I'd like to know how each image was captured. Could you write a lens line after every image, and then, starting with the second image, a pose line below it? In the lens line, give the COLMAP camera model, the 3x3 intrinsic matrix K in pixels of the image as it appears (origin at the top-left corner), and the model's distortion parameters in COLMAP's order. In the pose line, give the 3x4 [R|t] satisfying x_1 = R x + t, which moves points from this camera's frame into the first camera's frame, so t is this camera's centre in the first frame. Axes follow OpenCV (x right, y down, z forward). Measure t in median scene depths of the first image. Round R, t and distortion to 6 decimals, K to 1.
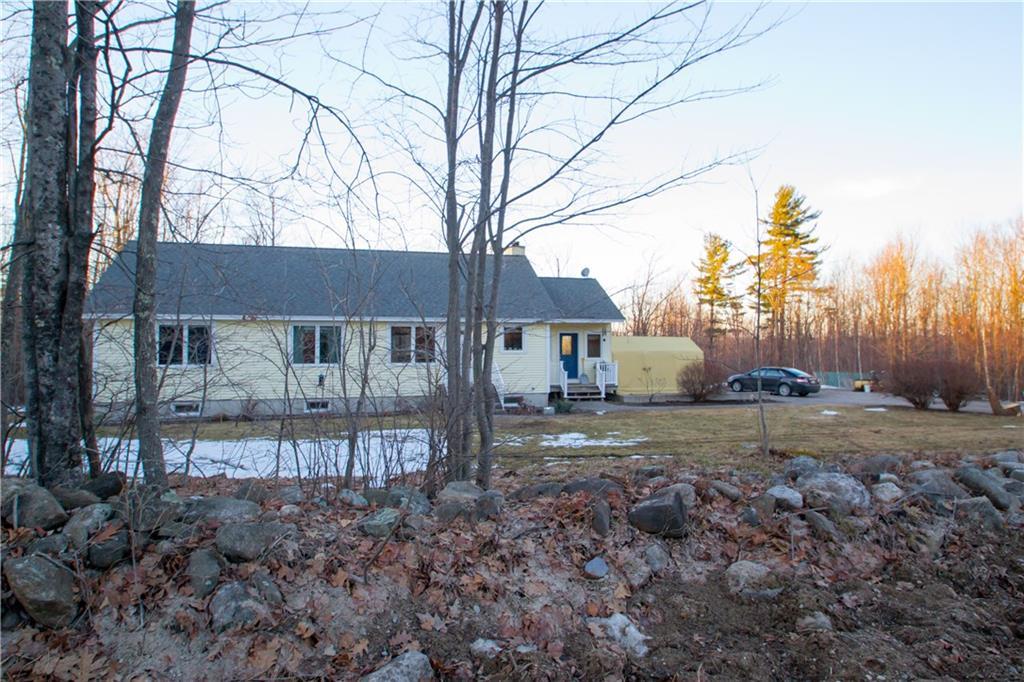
lens RADIAL K [[551.8, 0, 512.0], [0, 551.8, 341.0], [0, 0, 1]] dist [-0.000081, -0.000012]
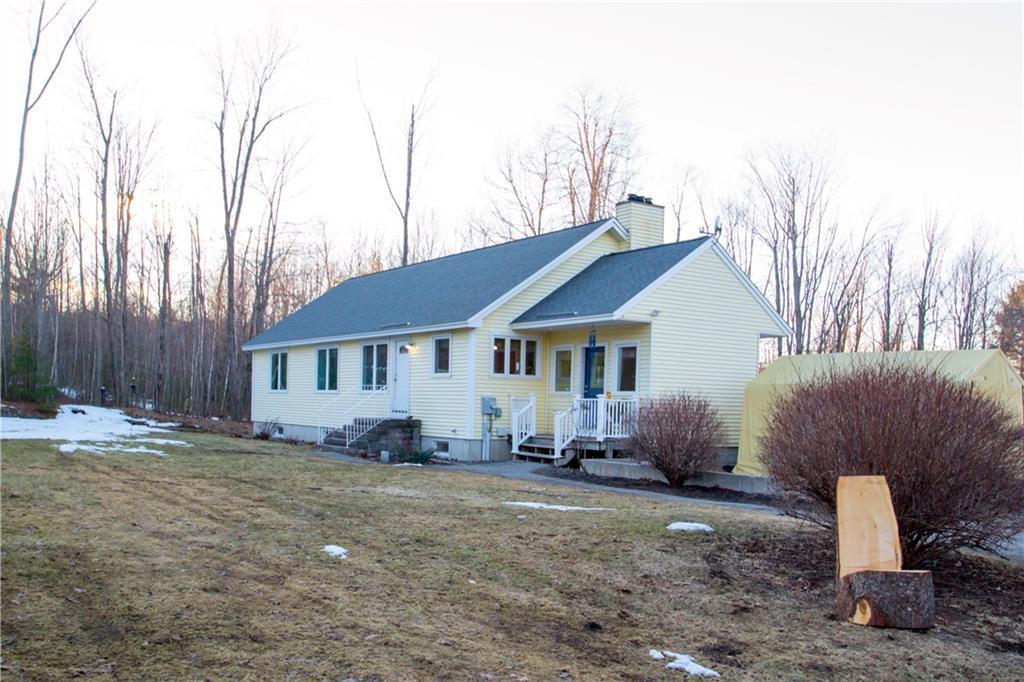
lens RADIAL K [[942.3, 0, 510.6], [0, 942.3, 420.8], [0, 0, 1]] dist [-0.017241, 0.000333]
pose [[0.356253, 0.027624, -0.933981, 1.052138], [-0.027757, 0.999435, 0.018972, 0.048367], [0.933977, 0.019166, 0.356819, 0.629868]]
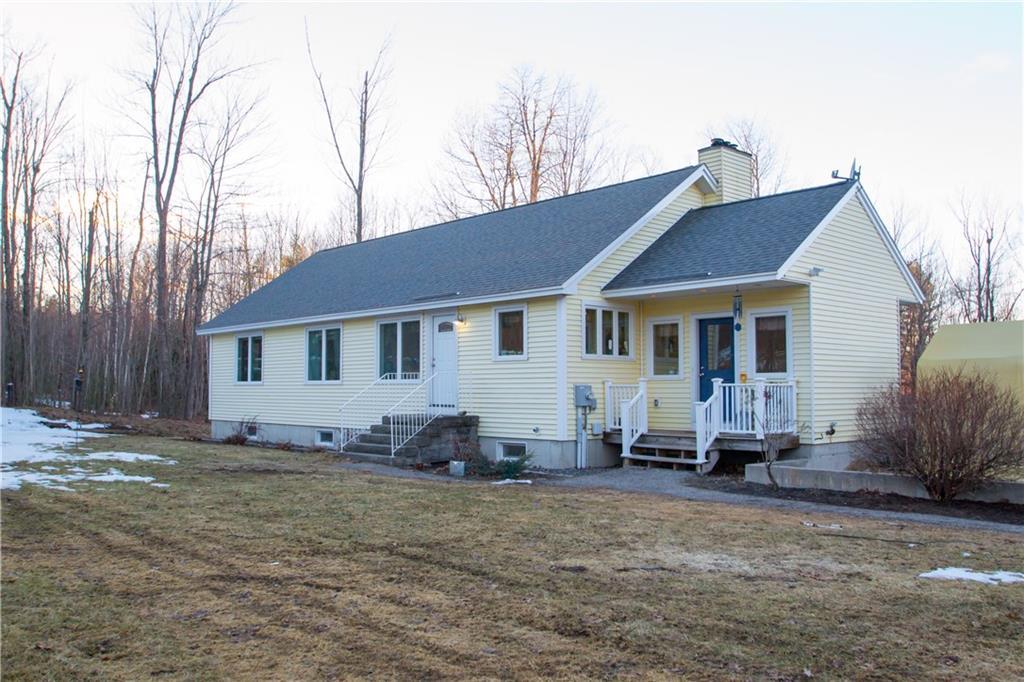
lens RADIAL K [[844.9, 0, 512.0], [0, 844.9, 341.0], [0, 0, 1]] dist [-0.031549, -0.001086]
pose [[0.505127, -0.046683, -0.861781, 0.659863], [-0.001119, 0.998500, -0.054746, 0.045015], [0.863044, 0.028618, 0.504317, 0.560761]]
